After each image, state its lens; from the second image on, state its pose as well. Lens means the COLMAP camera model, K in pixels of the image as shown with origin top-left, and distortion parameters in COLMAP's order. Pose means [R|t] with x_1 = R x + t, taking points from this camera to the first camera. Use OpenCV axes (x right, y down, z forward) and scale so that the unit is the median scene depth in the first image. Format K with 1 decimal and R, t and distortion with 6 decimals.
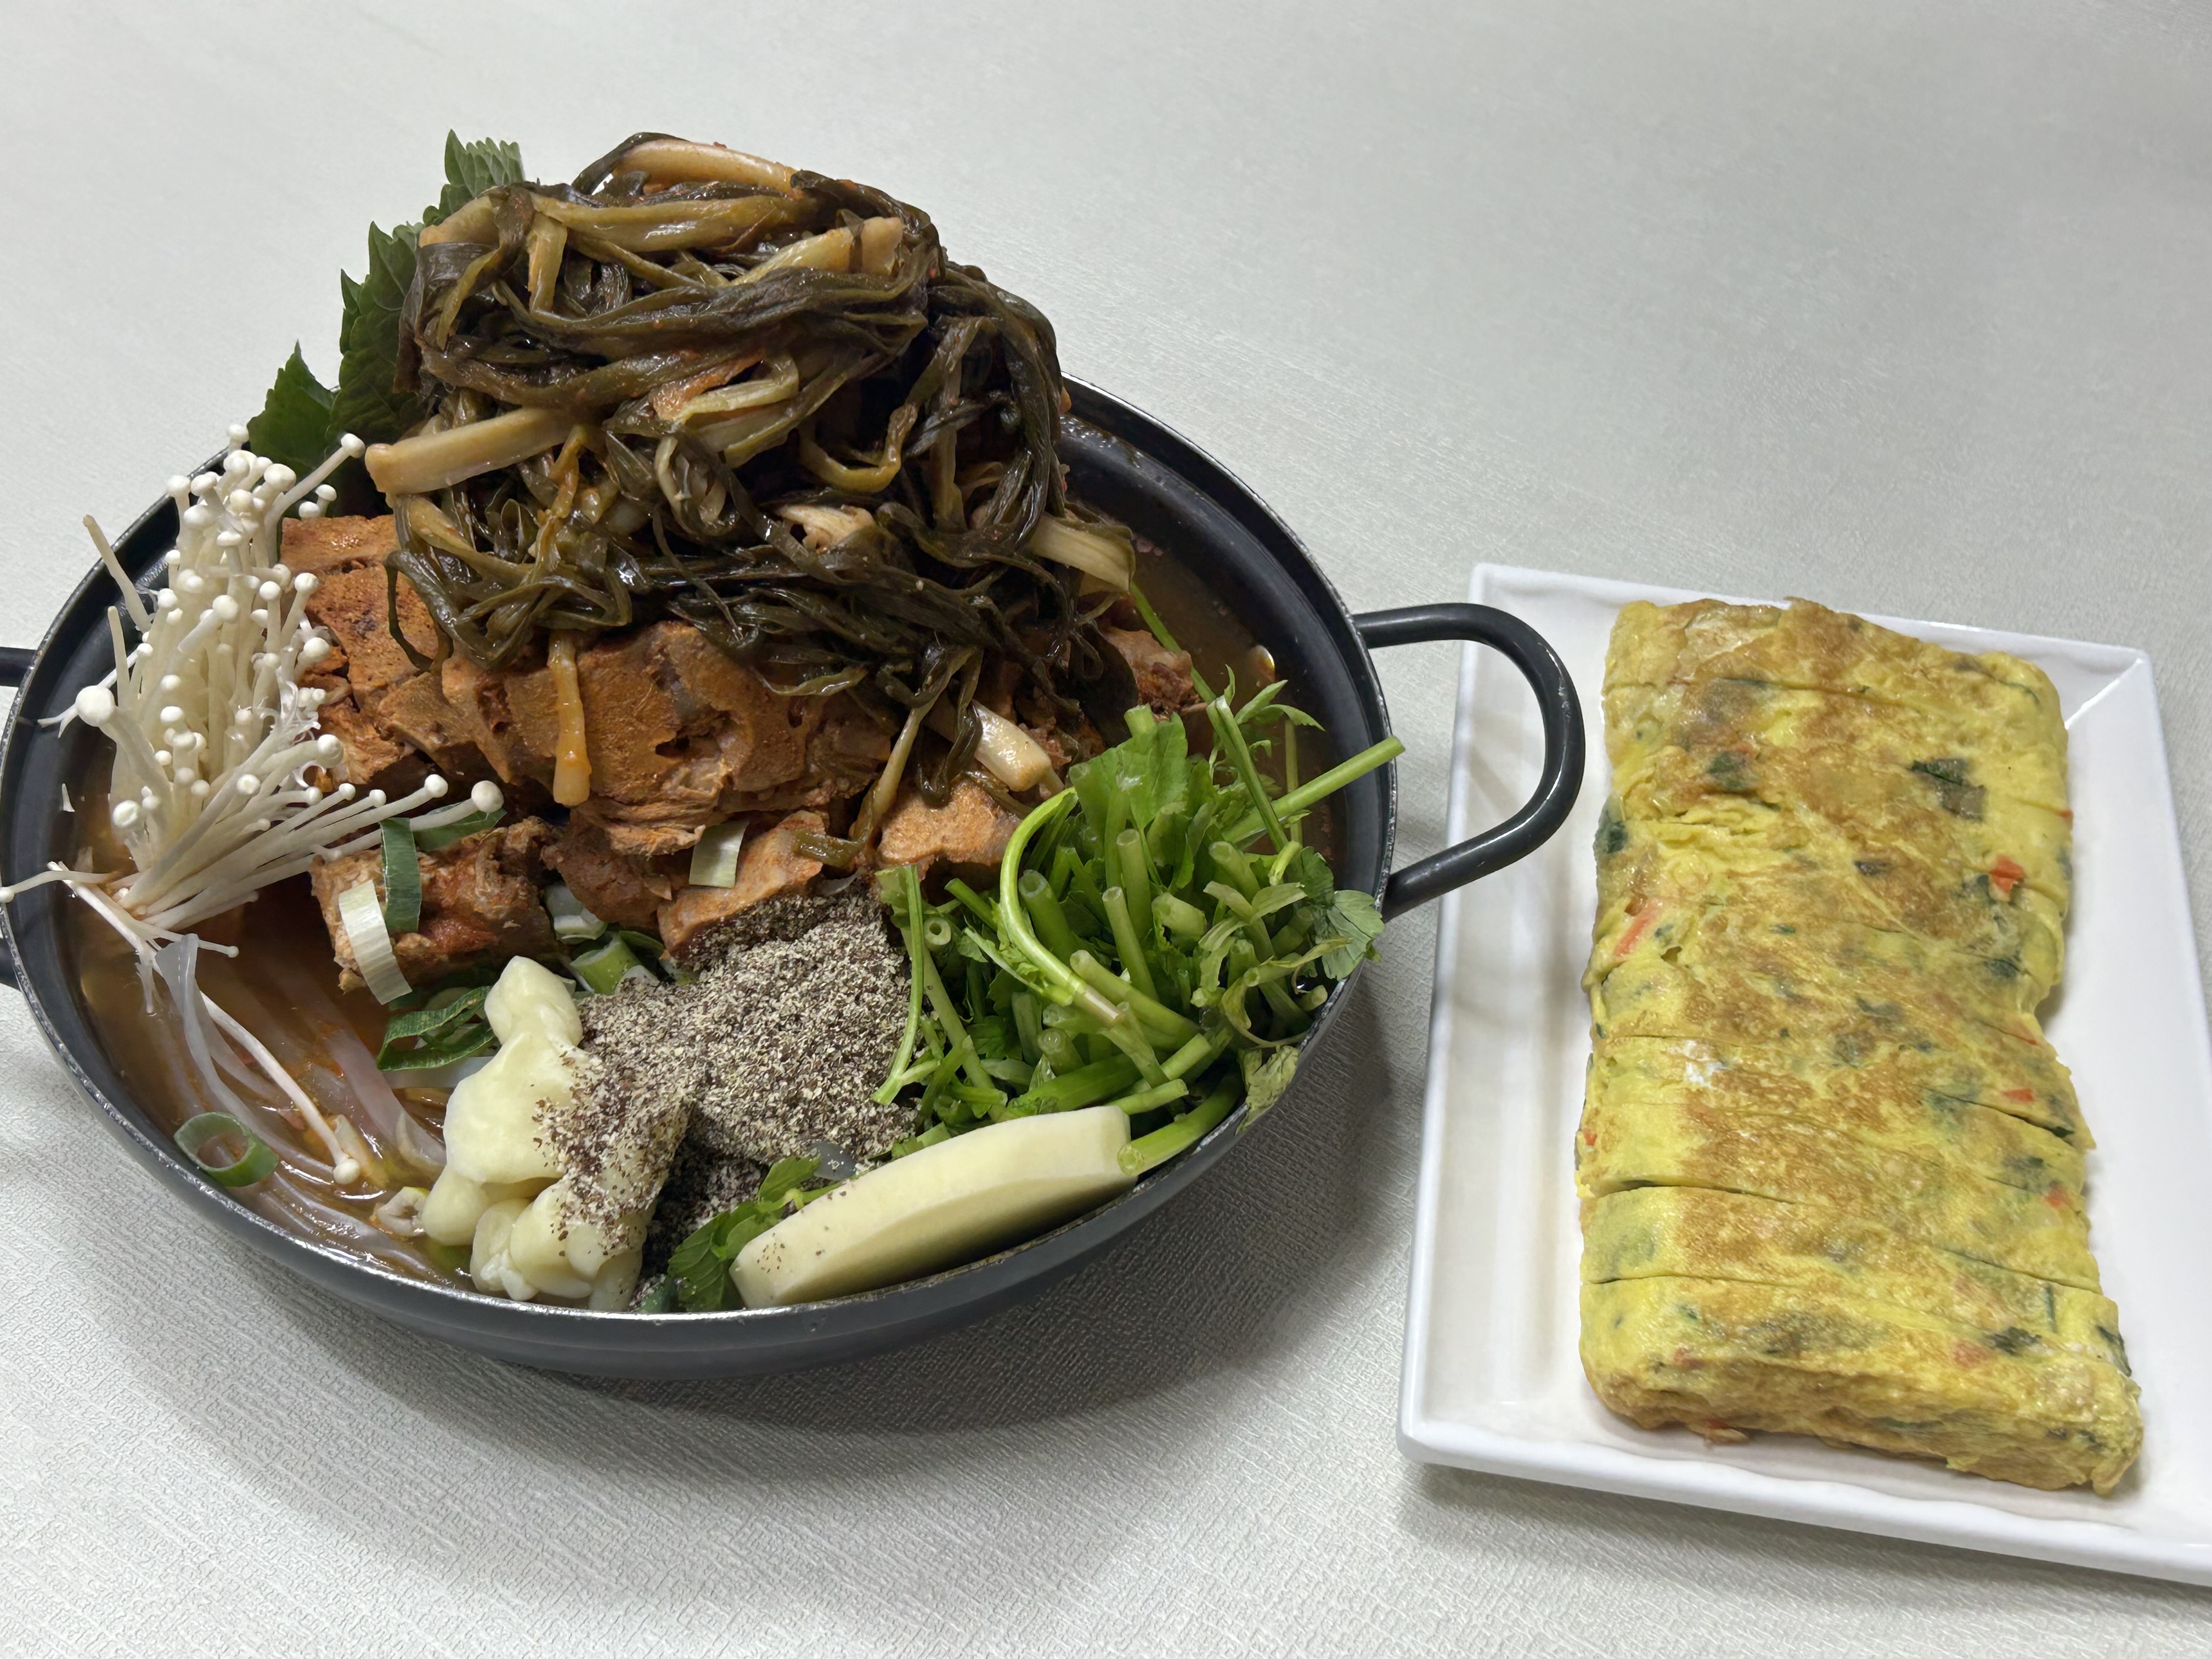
lens RADIAL K [[2708.2, 0, 1105.0], [0, 2708.2, 828.2], [0, 0, 1]] dist [-0.009765, 0.000000]
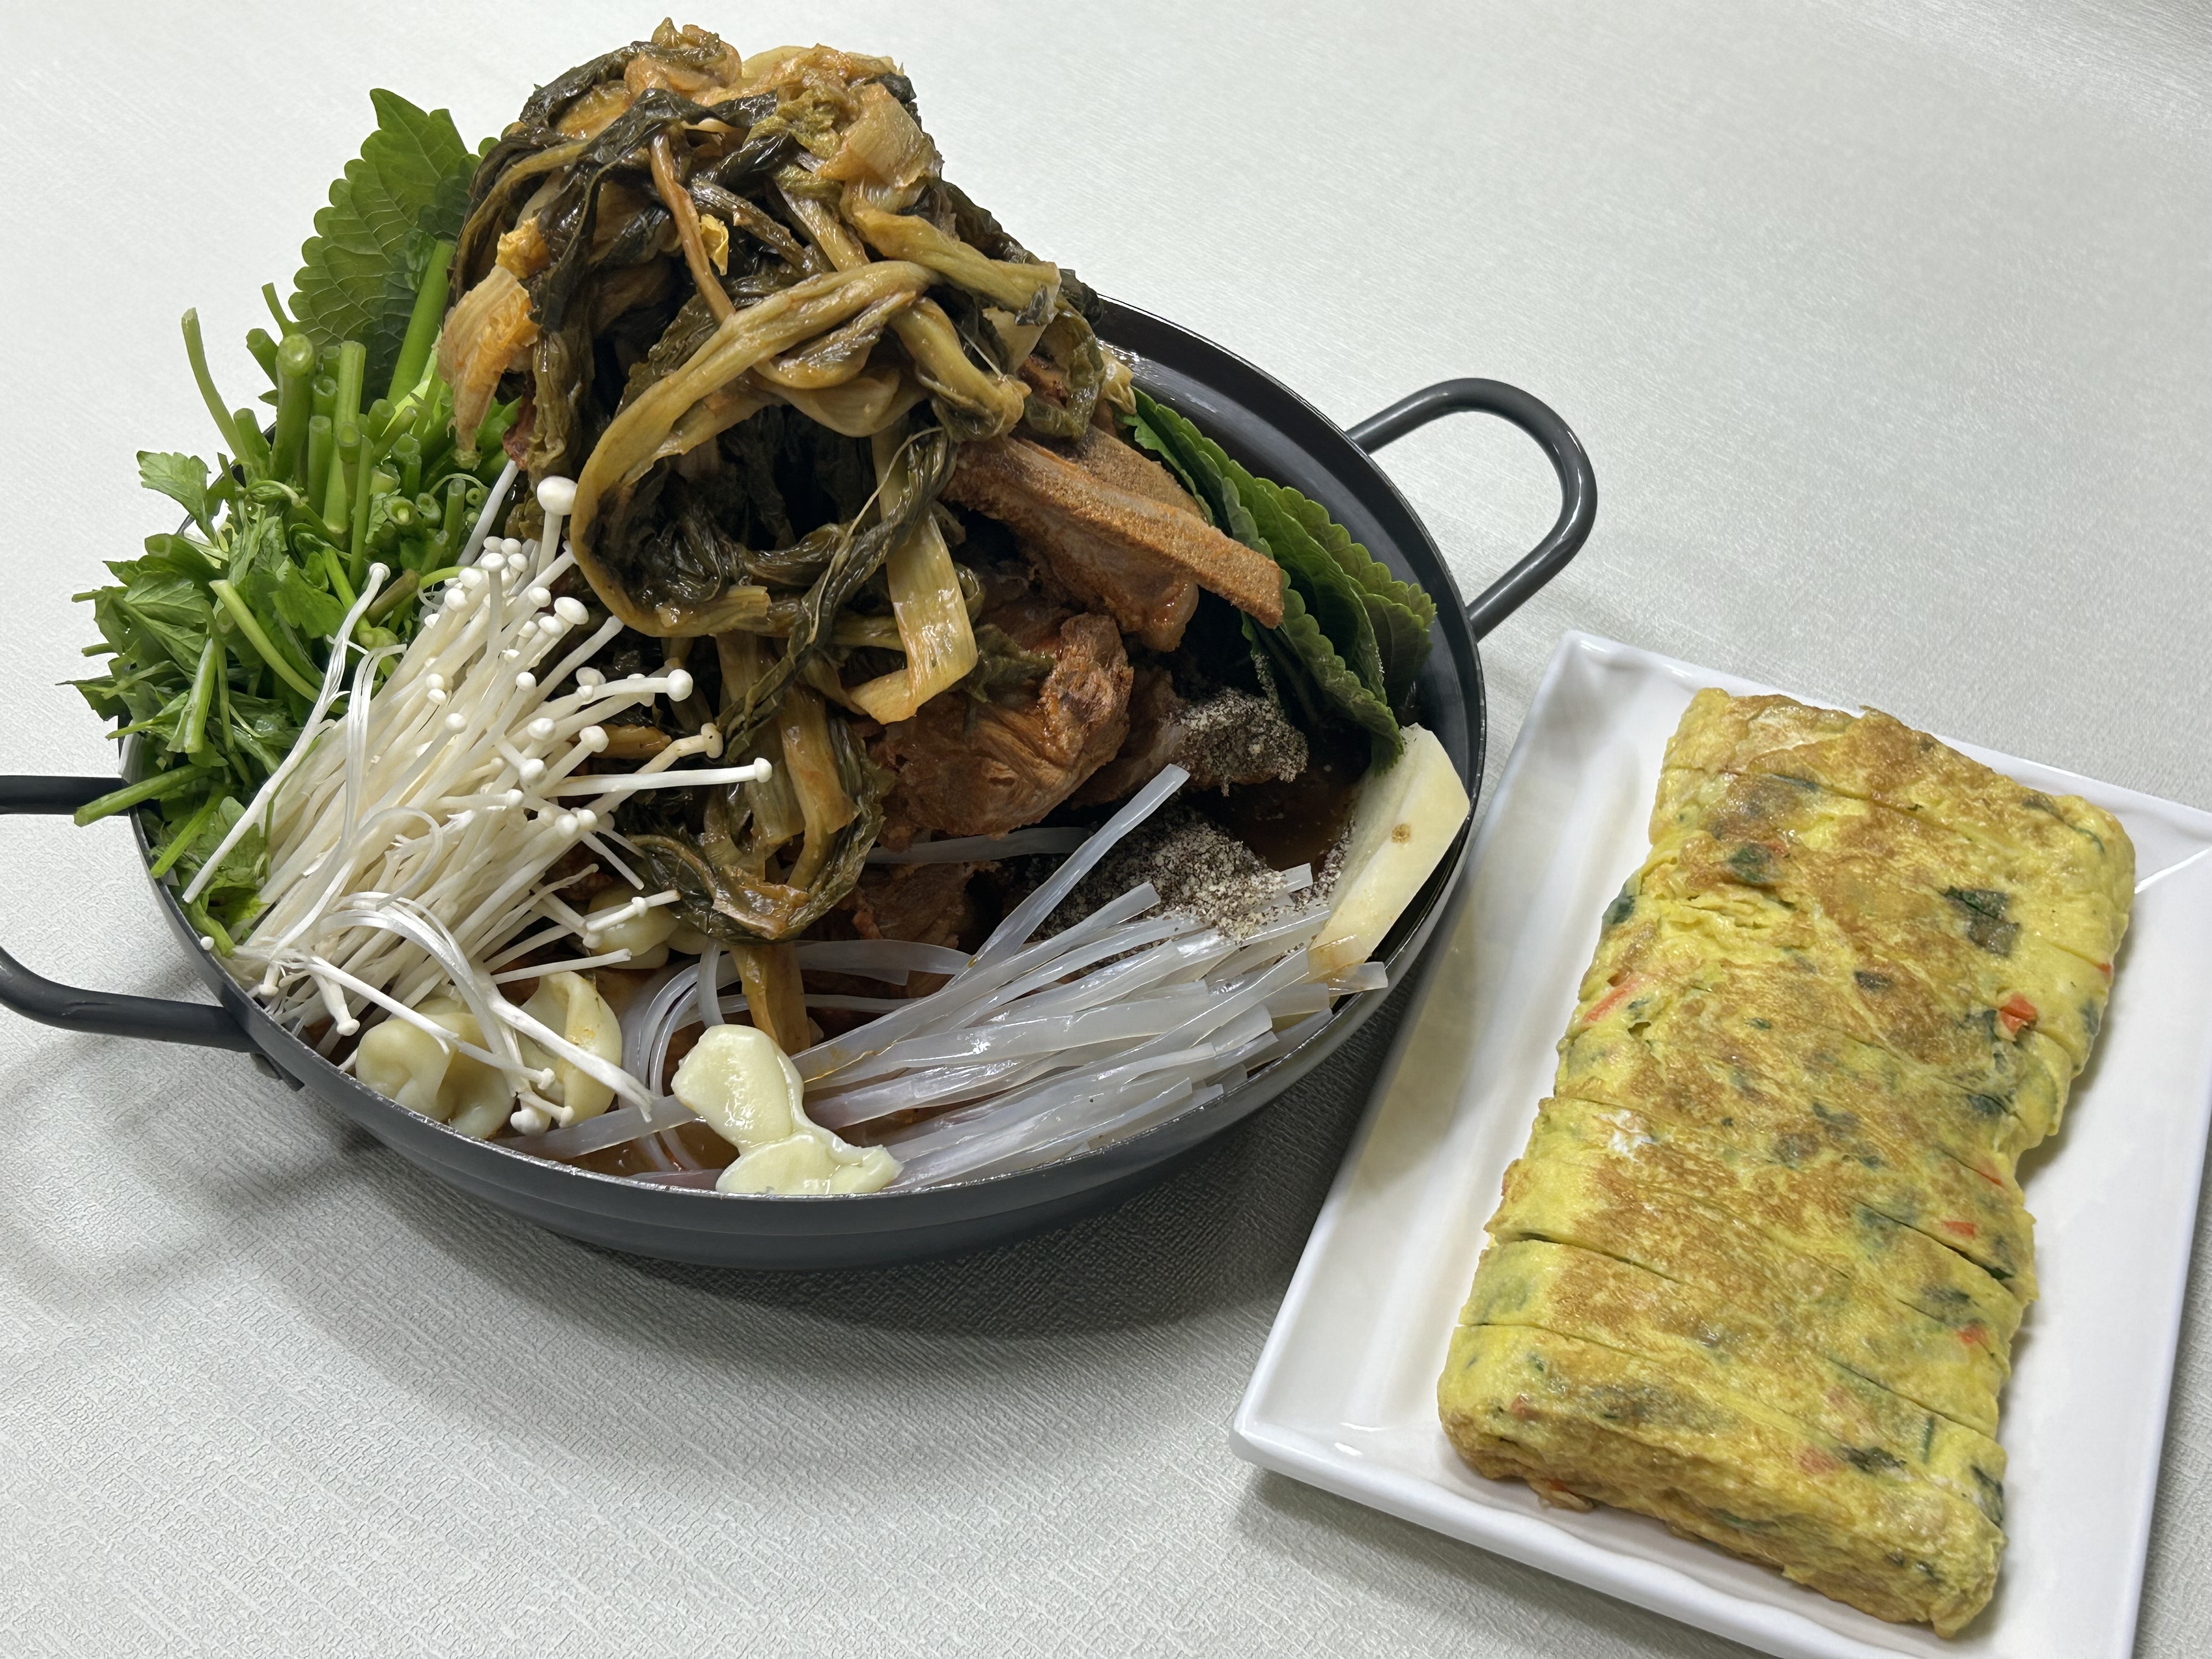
lens RADIAL K [[2846.6, 0, 1105.5], [0, 2846.6, 830.5], [0, 0, 1]] dist [-0.034136, 0.000000]
pose [[0.972629, 0.161971, -0.166609, 0.184353], [-0.169160, 0.985138, -0.029808, 0.040066], [0.159305, 0.057176, 0.985572, -0.057389]]
